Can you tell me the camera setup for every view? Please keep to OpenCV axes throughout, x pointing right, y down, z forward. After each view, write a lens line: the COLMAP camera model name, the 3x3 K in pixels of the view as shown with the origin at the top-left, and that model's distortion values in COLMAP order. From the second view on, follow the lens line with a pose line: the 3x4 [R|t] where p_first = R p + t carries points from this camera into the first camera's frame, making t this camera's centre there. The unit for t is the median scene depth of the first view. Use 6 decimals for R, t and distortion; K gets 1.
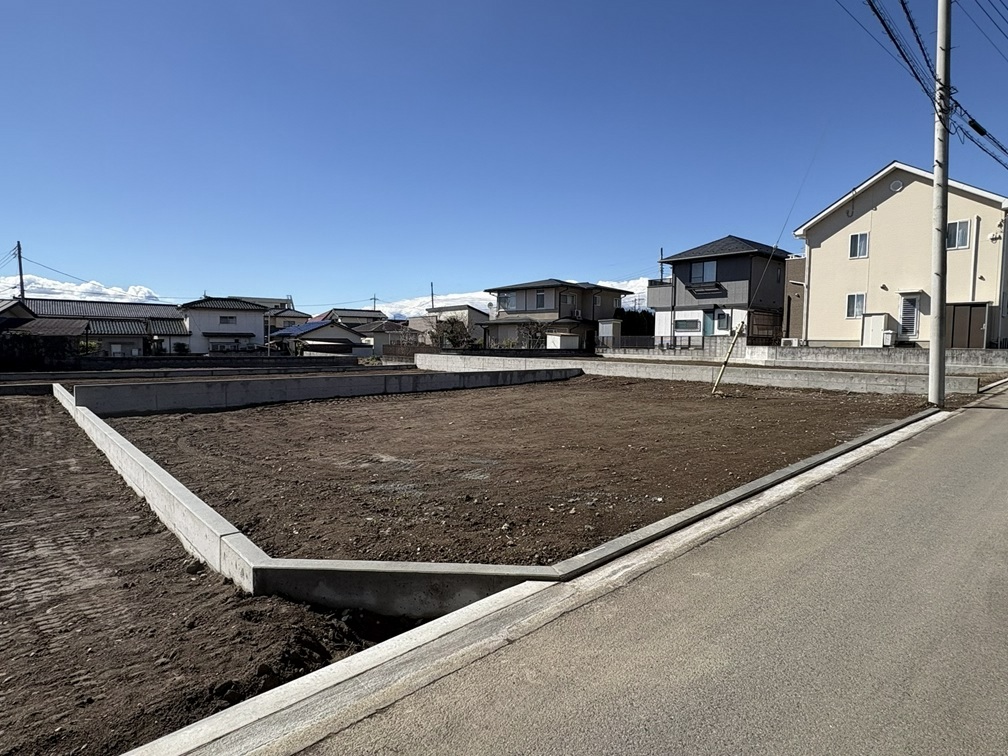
lens RADIAL K [[558.7, 0, 507.6], [0, 558.7, 378.3], [0, 0, 1]] dist [-0.003254, 0.000770]
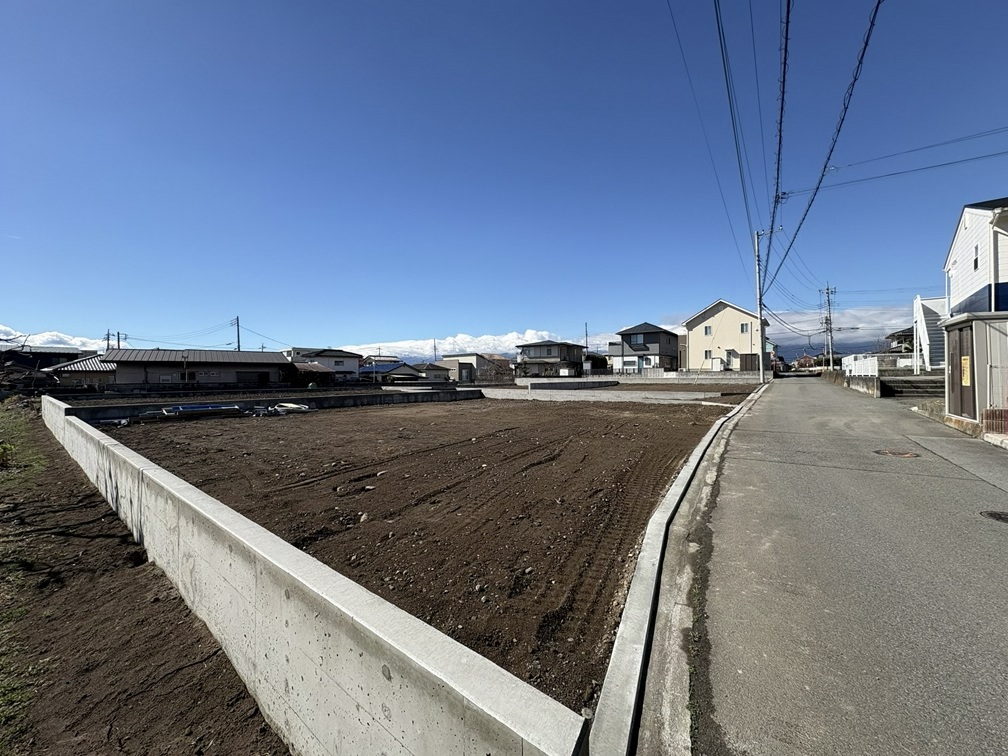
lens RADIAL K [[401.2, 0, 507.3], [0, 401.2, 376.4], [0, 0, 1]] dist [0.002904, 0.000369]
pose [[0.975928, -0.015260, 0.217559, -0.484655], [0.029998, 0.997460, -0.064602, 0.041311], [-0.216020, 0.069573, 0.973907, -0.408068]]
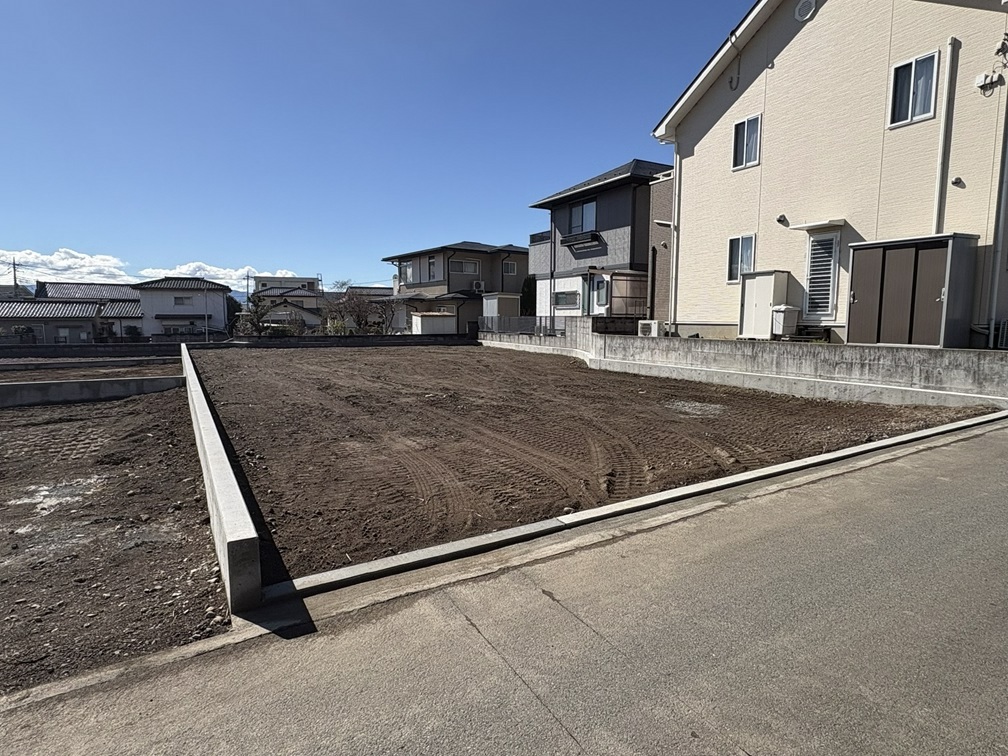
lens RADIAL K [[558.7, 0, 504.7], [0, 558.7, 380.2], [0, 0, 1]] dist [-0.003254, 0.000770]
pose [[0.977732, 0.014039, -0.209387, 0.396913], [-0.004477, 0.998928, 0.046072, -0.029215], [0.209809, -0.044108, 0.976747, 0.327656]]
